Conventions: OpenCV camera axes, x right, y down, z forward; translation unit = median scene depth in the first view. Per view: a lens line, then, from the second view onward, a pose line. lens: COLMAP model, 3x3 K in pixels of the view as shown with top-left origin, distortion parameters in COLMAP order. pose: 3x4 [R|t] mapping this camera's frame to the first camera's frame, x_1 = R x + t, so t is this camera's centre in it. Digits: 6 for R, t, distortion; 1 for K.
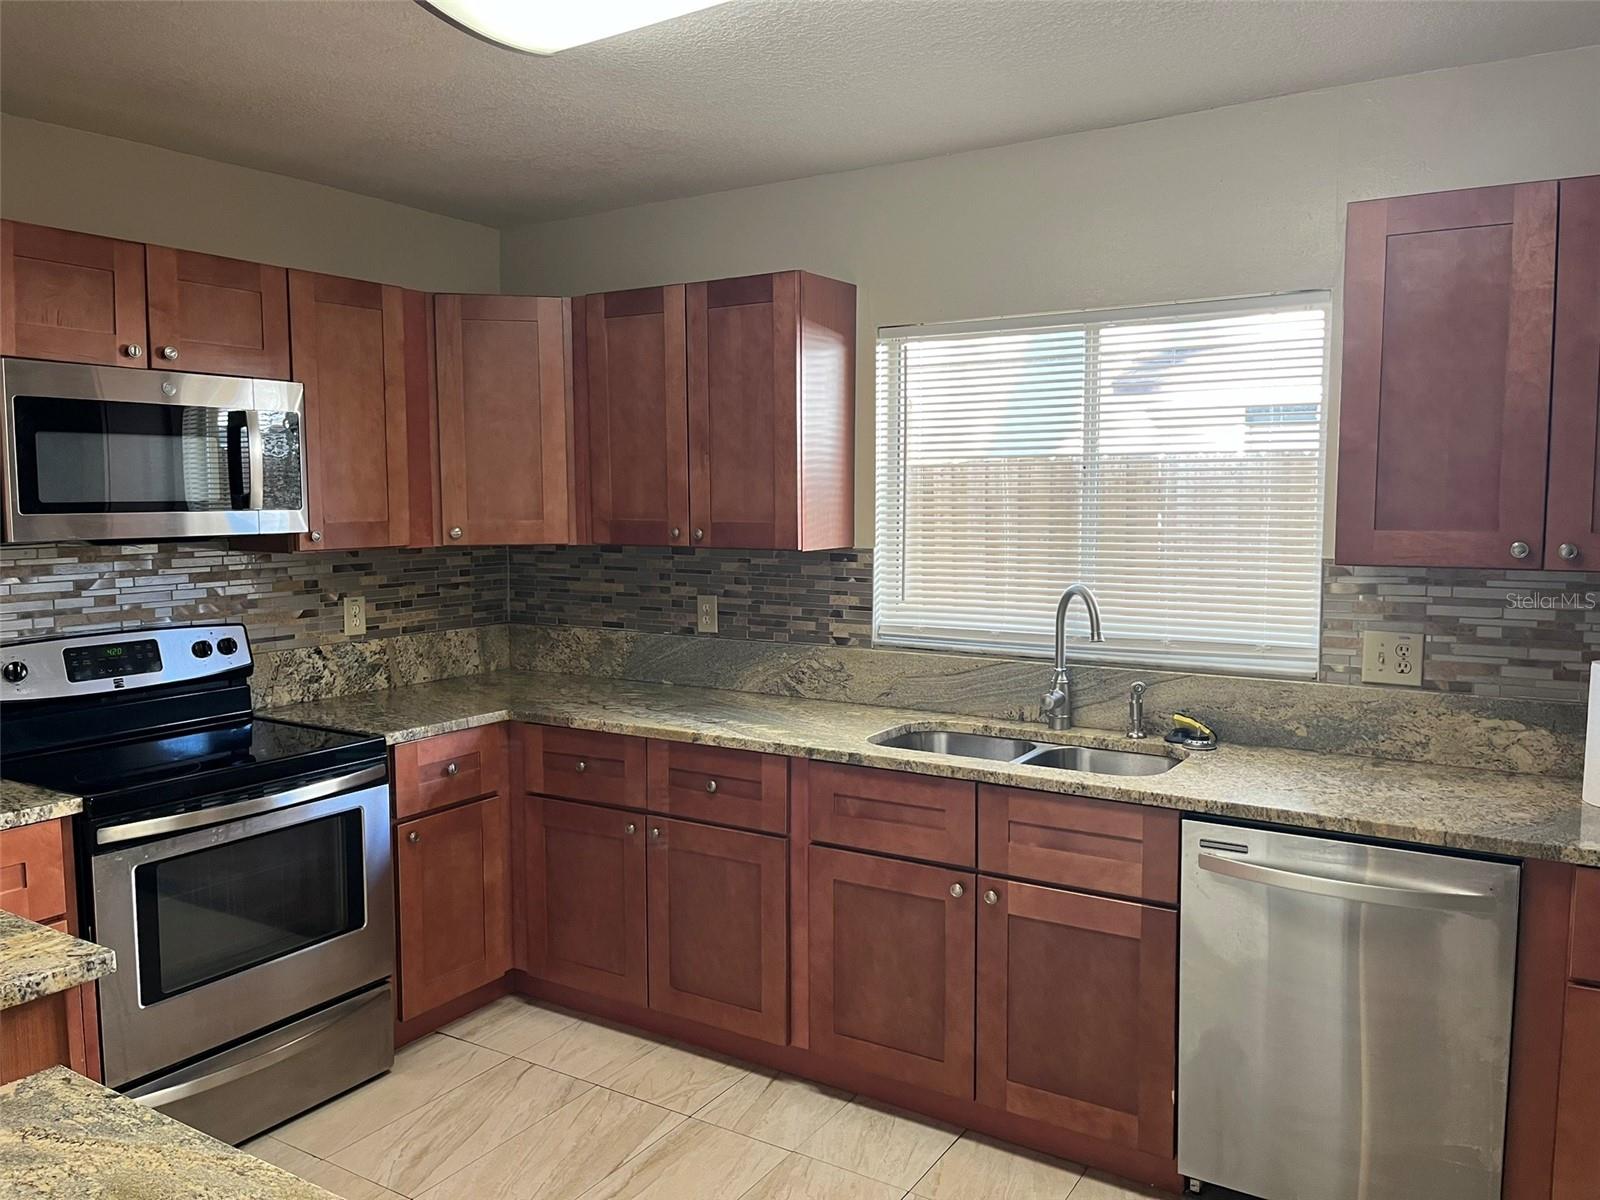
lens RADIAL K [[1207.5, 0, 793.5], [0, 1207.5, 600.8], [0, 0, 1]] dist [0.063613, -0.087155]
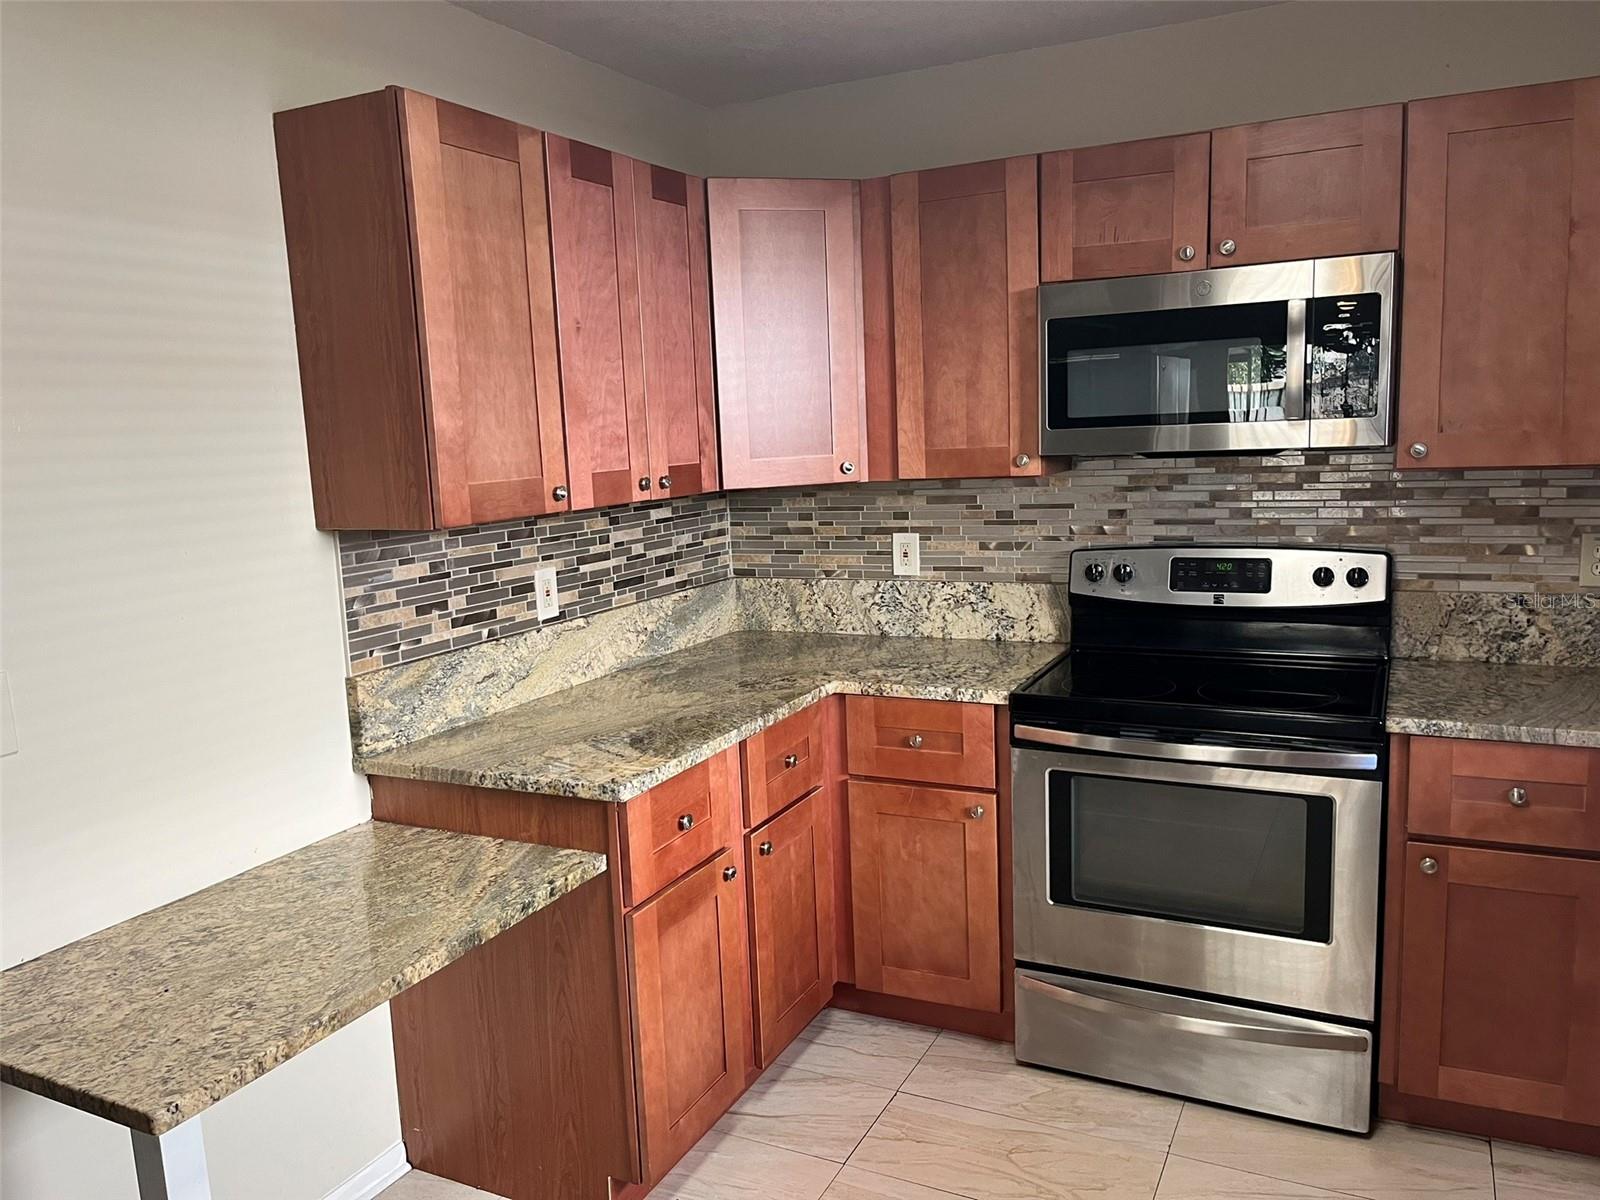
lens RADIAL K [[1207.5, 0, 789.1], [0, 1207.5, 606.0], [0, 0, 1]] dist [0.063613, -0.087155]
pose [[0.092952, 0.149510, -0.984381, 0.355157], [-0.047892, 0.988189, 0.145566, -0.049564], [0.994518, 0.033613, 0.099015, 0.536846]]
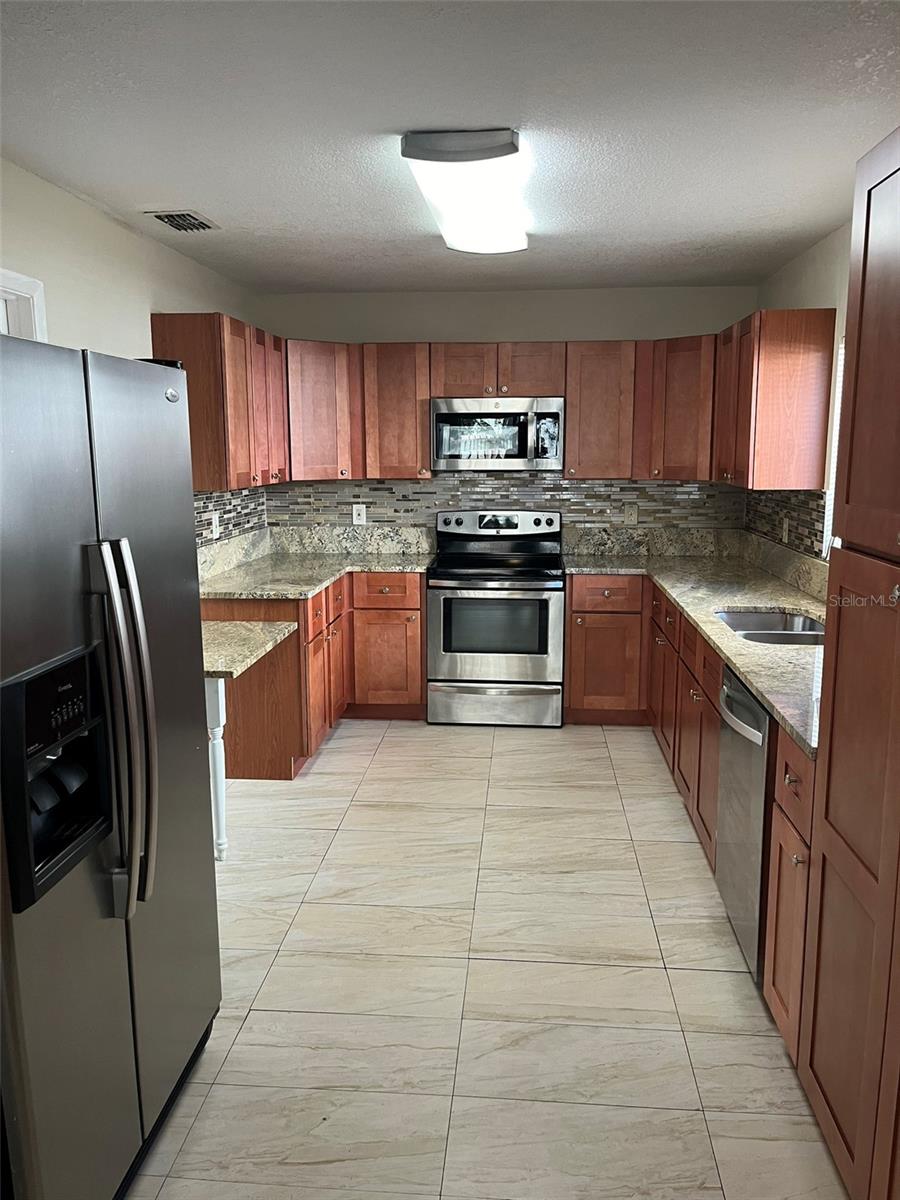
lens RADIAL K [[905.7, 0, 458.0], [0, 905.7, 600.5], [0, 0, 1]] dist [0.063613, -0.087155]
pose [[0.465785, 0.153467, -0.871489, 0.914140], [-0.079617, 0.988120, 0.131453, -0.024161], [0.881309, 0.008156, 0.472470, 0.100408]]
